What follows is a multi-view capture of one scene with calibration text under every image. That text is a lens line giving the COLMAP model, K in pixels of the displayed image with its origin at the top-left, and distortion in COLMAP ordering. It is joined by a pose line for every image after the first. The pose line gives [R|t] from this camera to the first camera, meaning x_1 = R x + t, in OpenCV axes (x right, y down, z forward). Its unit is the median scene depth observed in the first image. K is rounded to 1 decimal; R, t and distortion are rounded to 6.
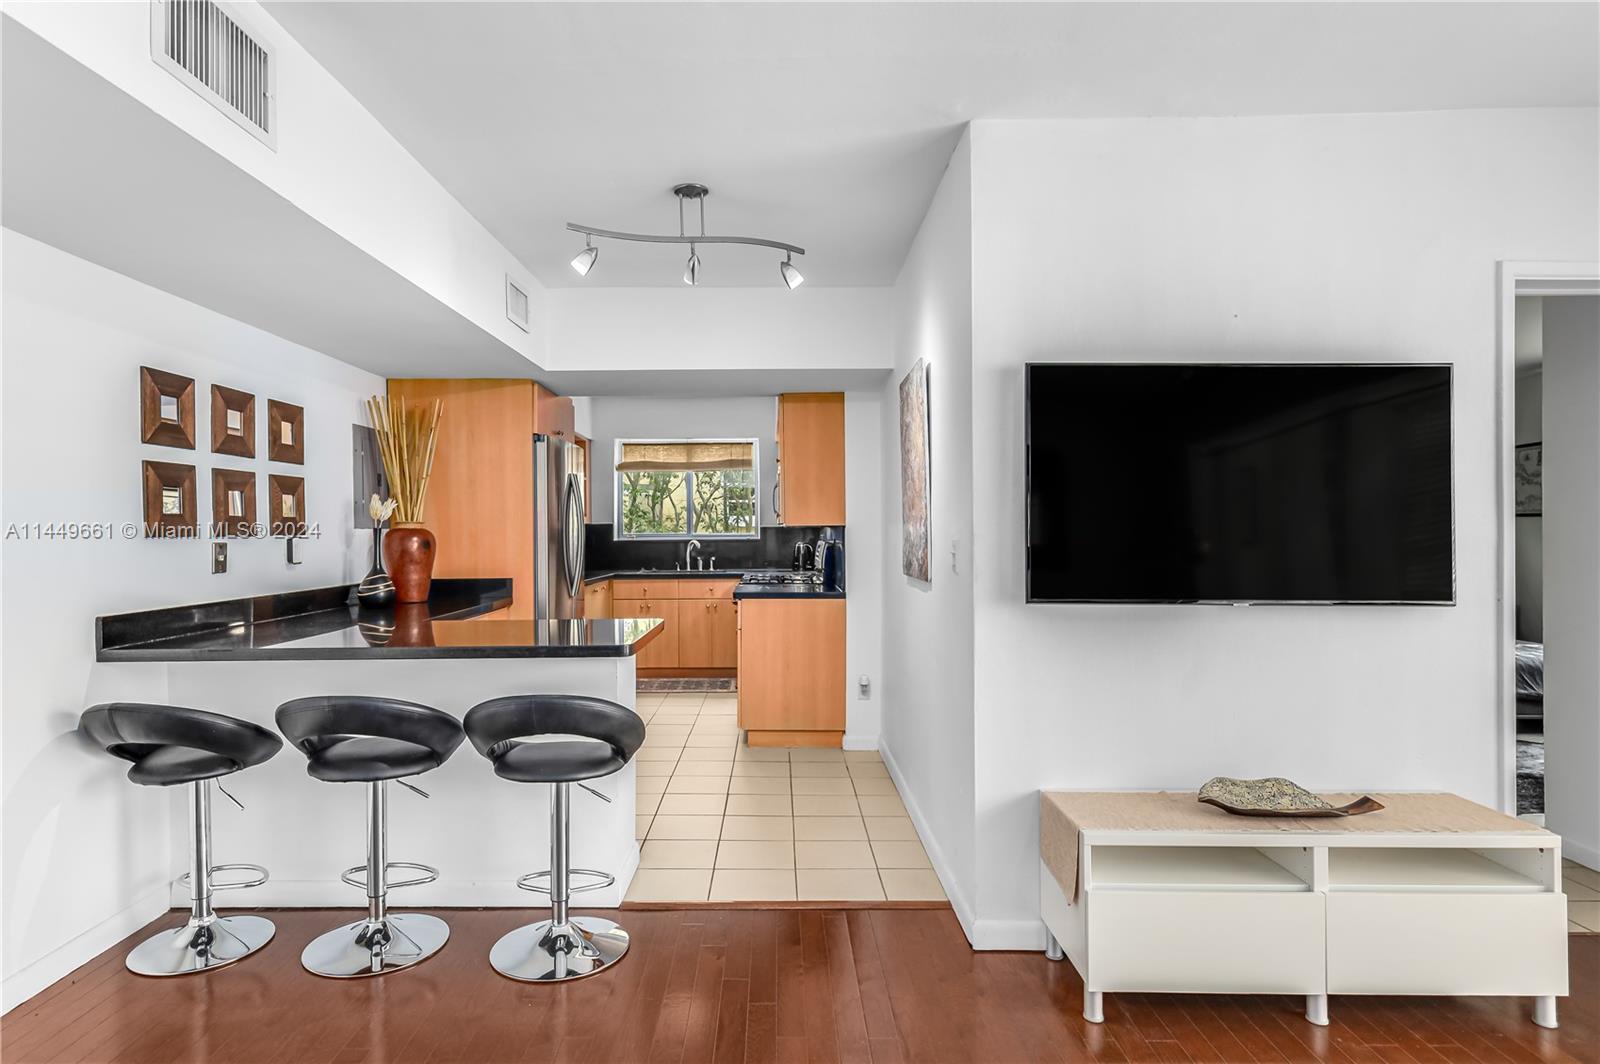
lens RADIAL K [[902.0, 0, 758.1], [0, 902.0, 529.6], [0, 0, 1]] dist [0.018706, -0.003872]
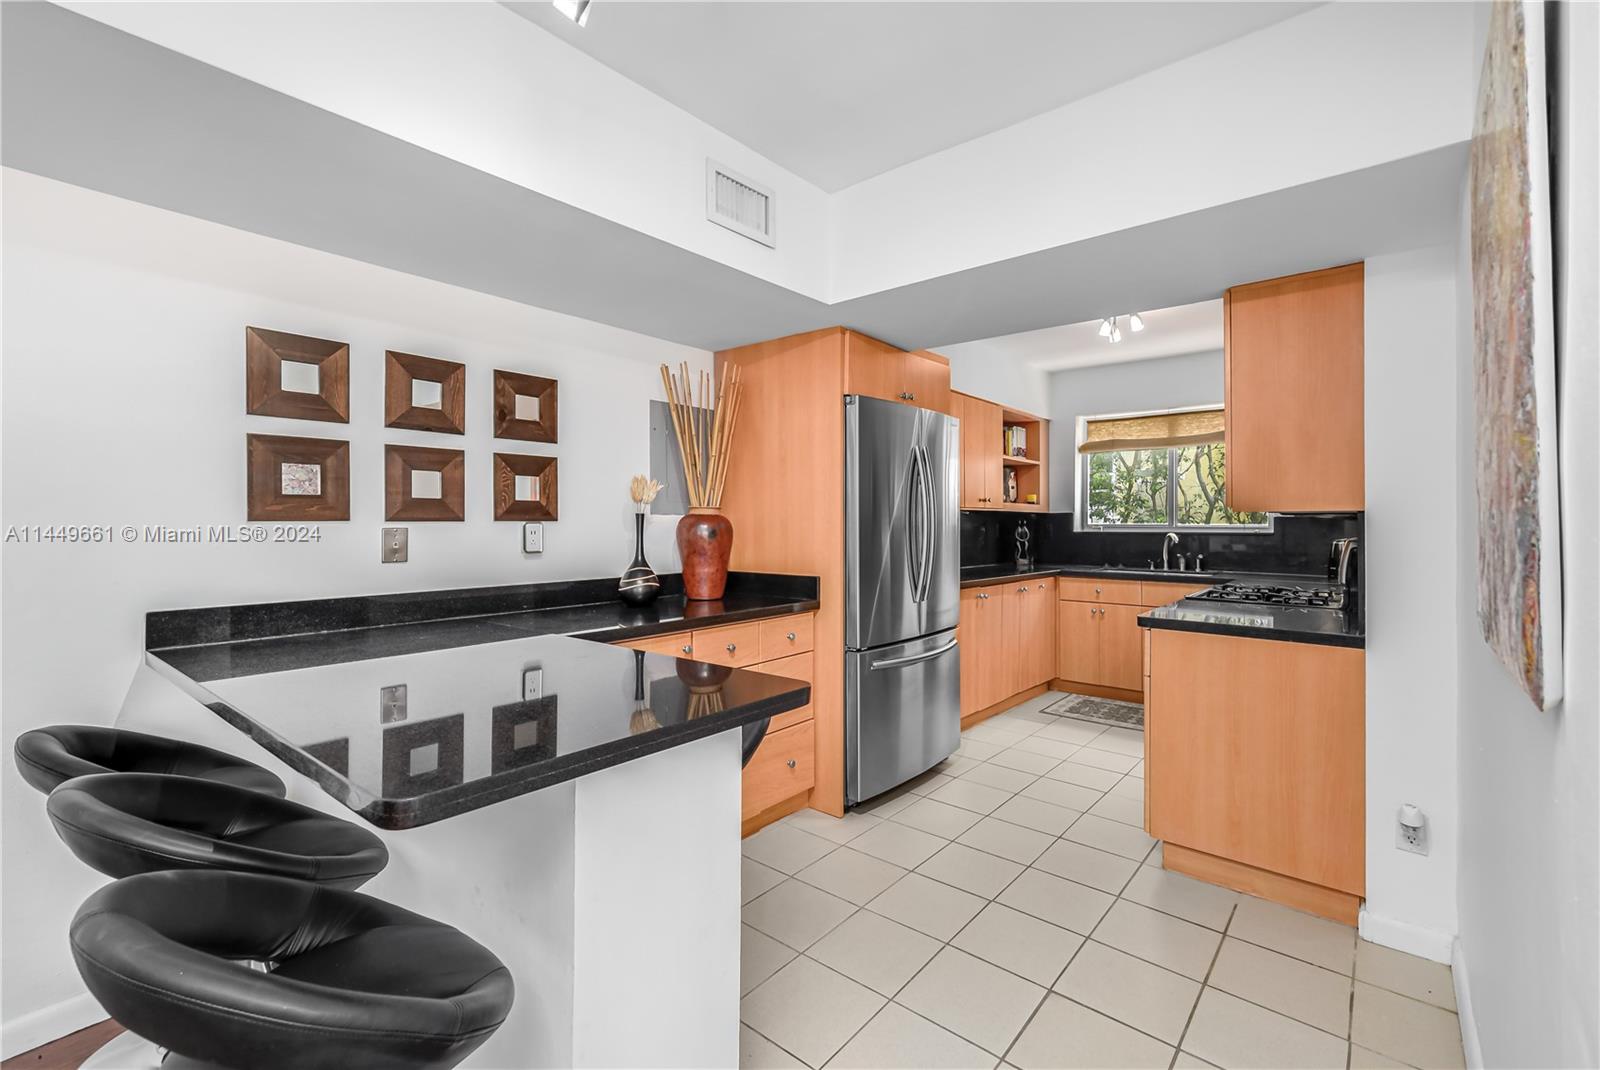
lens RADIAL K [[701.0, 0, 797.8], [0, 701.0, 516.3], [0, 0, 1]] dist [0.011117, -0.001021]
pose [[0.775634, 0.002594, -0.631177, 0.111586], [-0.006433, 0.999972, -0.003796, 0.002460], [0.631150, 0.007004, 0.775629, 0.520764]]
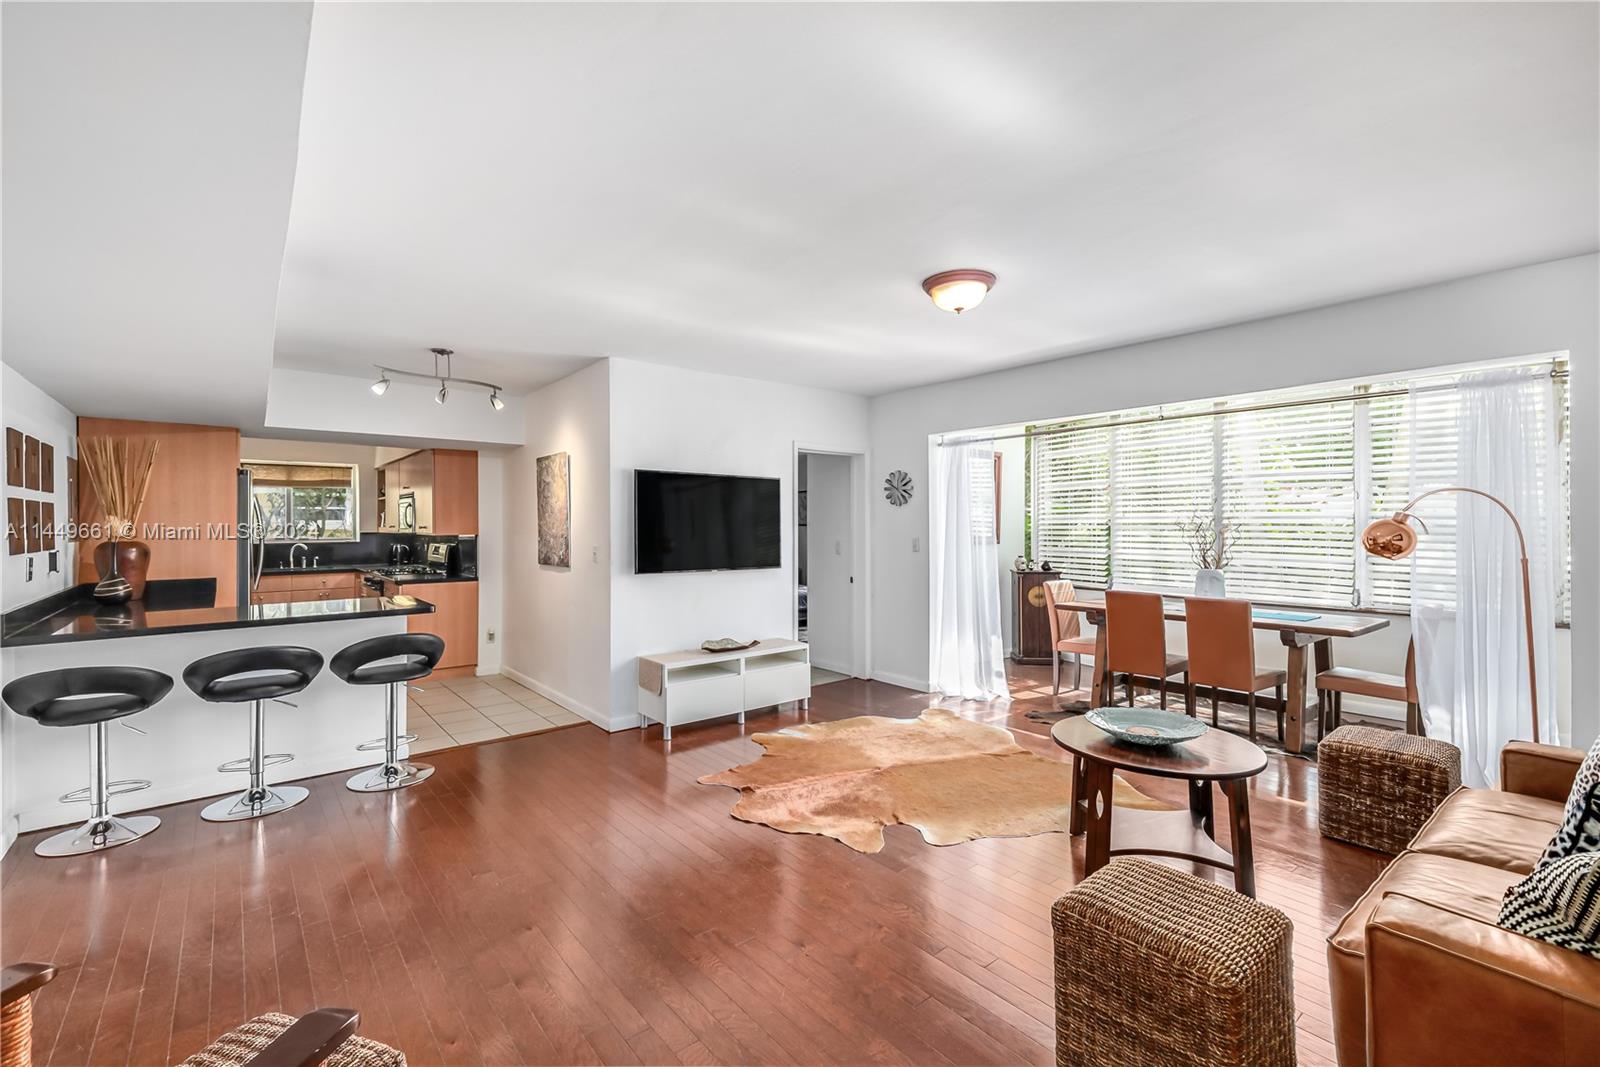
lens RADIAL K [[705.9, 0, 822.7], [0, 705.9, 527.2], [0, 0, 1]] dist [0.000948, -0.000406]
pose [[0.746825, -0.000822, 0.665021, -0.307247], [-0.001025, 0.999997, 0.002387, -0.024062], [-0.665020, -0.002465, 0.746821, -0.371156]]
